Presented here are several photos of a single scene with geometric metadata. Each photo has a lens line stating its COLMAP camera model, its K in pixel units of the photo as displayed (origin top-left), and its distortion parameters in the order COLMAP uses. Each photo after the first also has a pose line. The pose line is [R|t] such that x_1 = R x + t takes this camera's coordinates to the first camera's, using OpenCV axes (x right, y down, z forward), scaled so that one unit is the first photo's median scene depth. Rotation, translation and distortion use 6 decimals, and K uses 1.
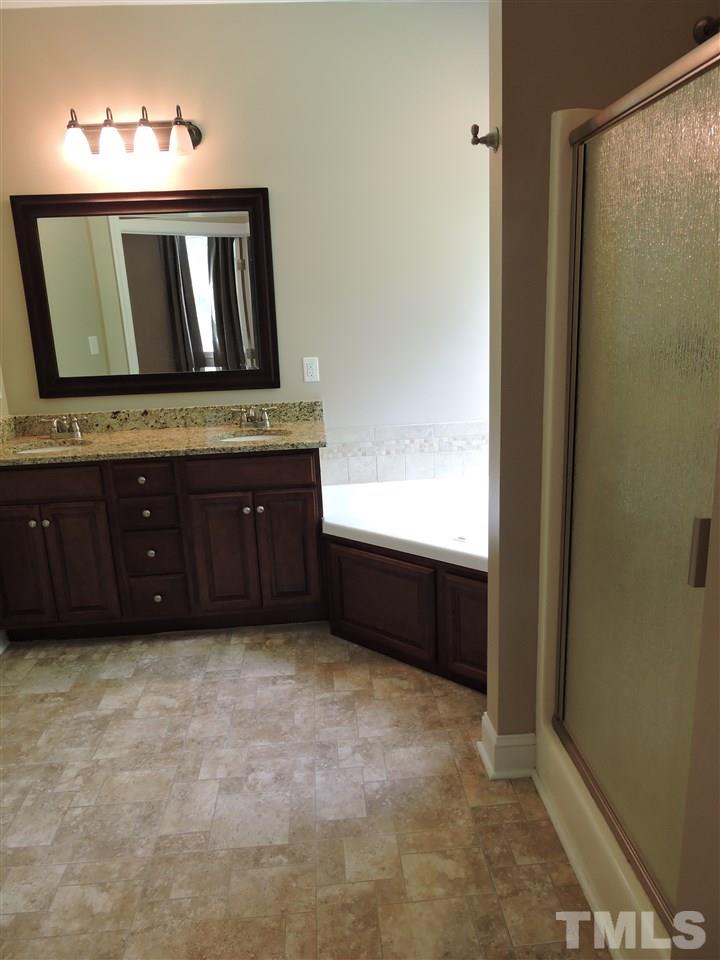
lens RADIAL K [[681.6, 0, 356.3], [0, 681.6, 481.0], [0, 0, 1]] dist [-0.002344, -0.006484]
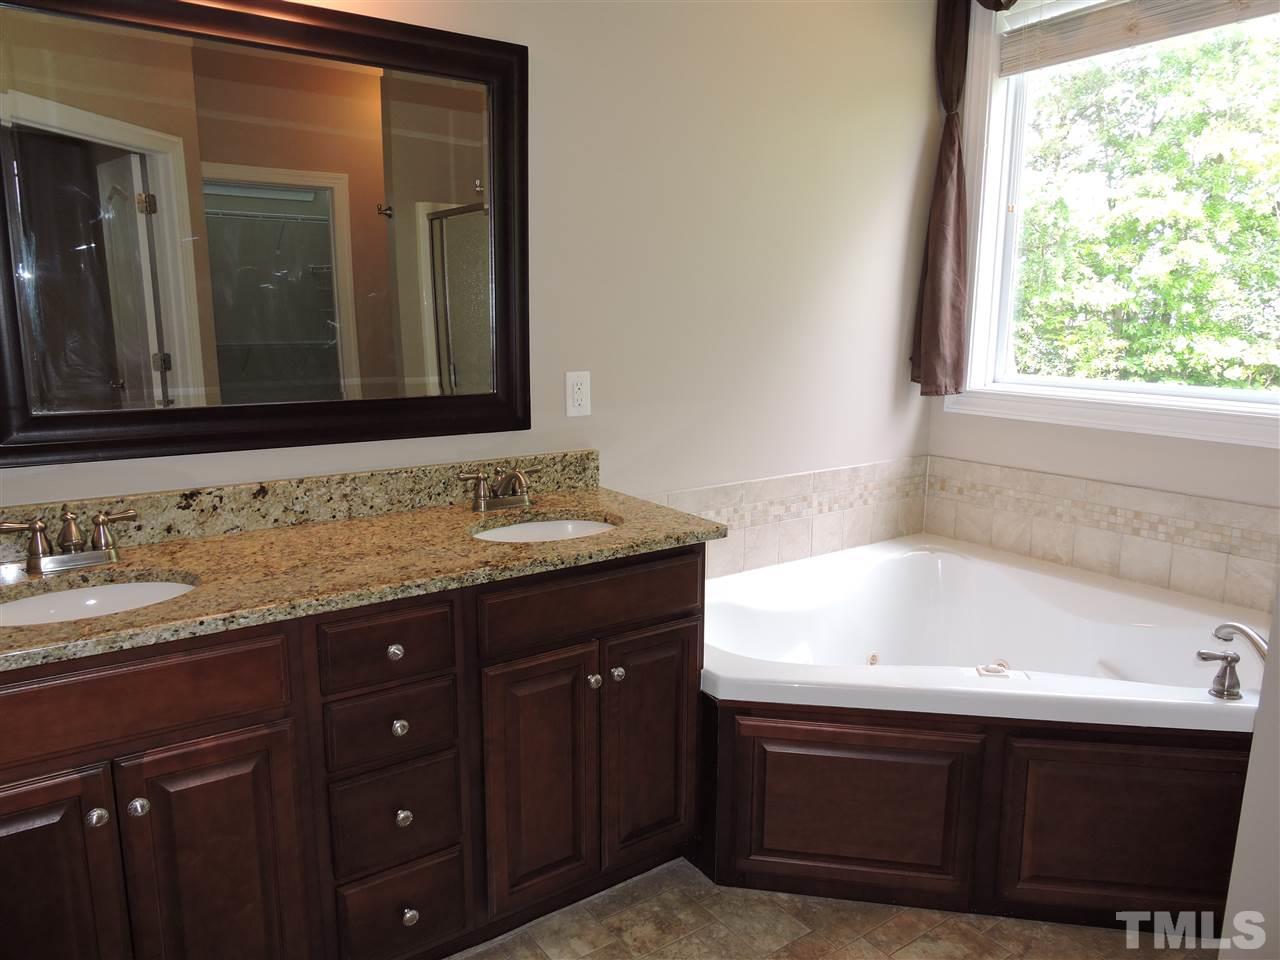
lens RADIAL K [[908.7, 0, 642.1], [0, 908.7, 480.9], [0, 0, 1]] dist [-0.002344, -0.006484]
pose [[0.846005, -0.051686, 0.530664, -0.414250], [0.088553, 0.995088, -0.044253, -0.059005], [-0.525770, 0.084430, 0.846426, 0.371932]]
